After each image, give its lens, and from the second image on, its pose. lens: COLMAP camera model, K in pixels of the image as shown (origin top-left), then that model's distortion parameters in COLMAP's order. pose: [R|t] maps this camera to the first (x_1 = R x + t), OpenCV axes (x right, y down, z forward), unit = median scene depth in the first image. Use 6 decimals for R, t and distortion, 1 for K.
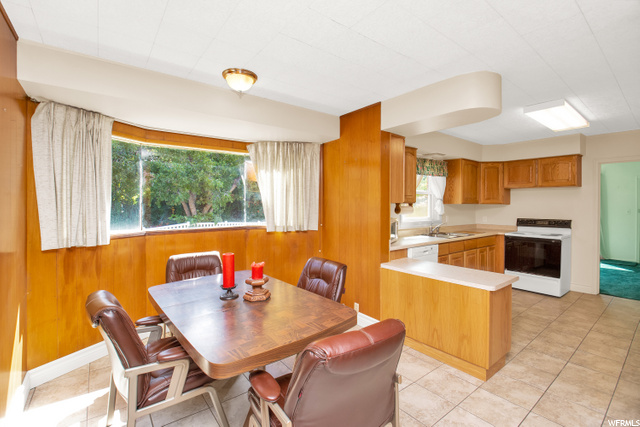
lens RADIAL K [[288.2, 0, 314.5], [0, 288.2, 208.2], [0, 0, 1]] dist [-0.012784, -0.009203]
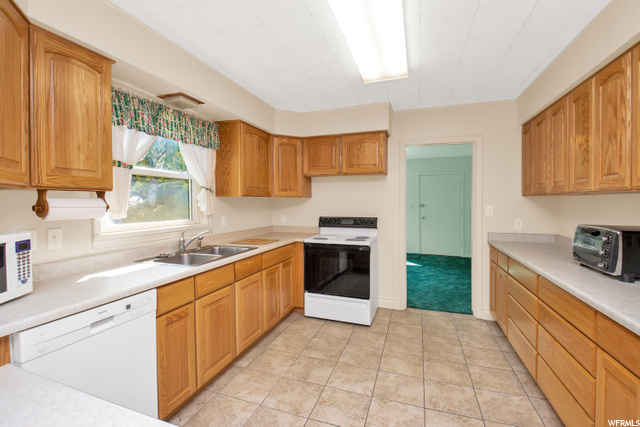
lens RADIAL K [[288.2, 0, 316.6], [0, 288.2, 207.0], [0, 0, 1]] dist [-0.012784, -0.009203]
pose [[0.829730, -0.012072, 0.558035, 0.305224], [0.009222, 0.999926, 0.007920, 0.004344], [-0.558089, -0.001425, 0.829780, 0.408826]]
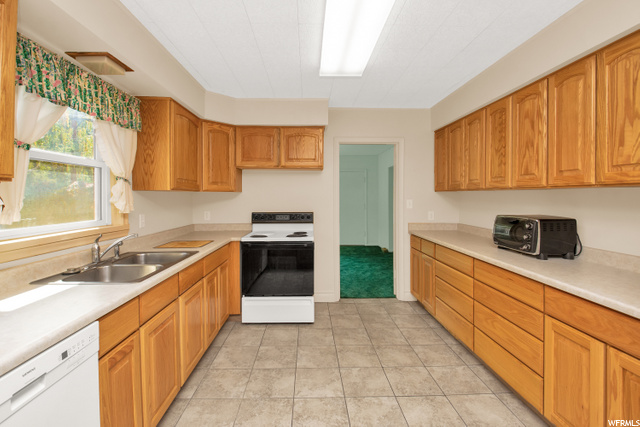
lens RADIAL K [[288.2, 0, 318.9], [0, 288.2, 196.6], [0, 0, 1]] dist [-0.012784, -0.009203]
pose [[0.574260, -0.005610, 0.818654, 0.251556], [0.013342, 0.999908, -0.002508, 0.001240], [-0.818564, 0.012363, 0.574282, 0.502281]]
